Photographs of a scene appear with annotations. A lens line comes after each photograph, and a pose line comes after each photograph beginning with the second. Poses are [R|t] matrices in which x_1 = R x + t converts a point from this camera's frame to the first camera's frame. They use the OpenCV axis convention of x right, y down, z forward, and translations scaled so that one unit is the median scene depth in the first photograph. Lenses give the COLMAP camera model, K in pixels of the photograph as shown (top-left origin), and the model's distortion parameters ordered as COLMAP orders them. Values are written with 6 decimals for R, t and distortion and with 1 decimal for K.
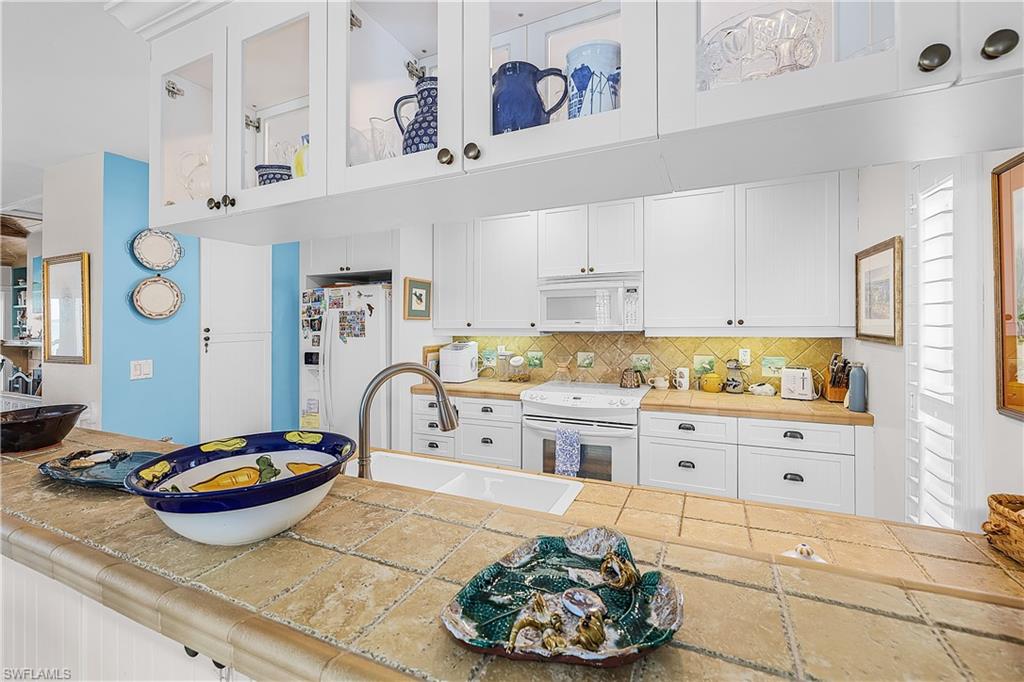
lens RADIAL K [[434.8, 0, 511.0], [0, 434.8, 339.0], [0, 0, 1]] dist [0.000553, 0.000722]
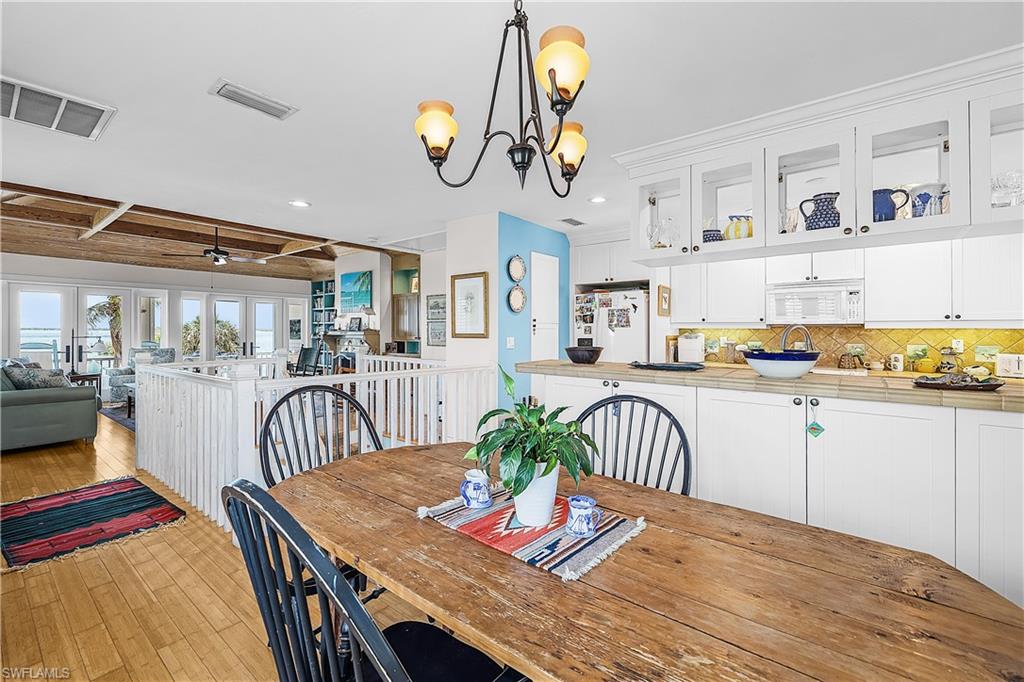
lens RADIAL K [[434.8, 0, 513.9], [0, 434.8, 334.6], [0, 0, 1]] dist [0.000553, 0.000722]
pose [[0.972465, 0.016899, -0.232437, -0.381960], [-0.023968, 0.999331, -0.027624, 0.068840], [0.231814, 0.032434, 0.972219, -0.474350]]
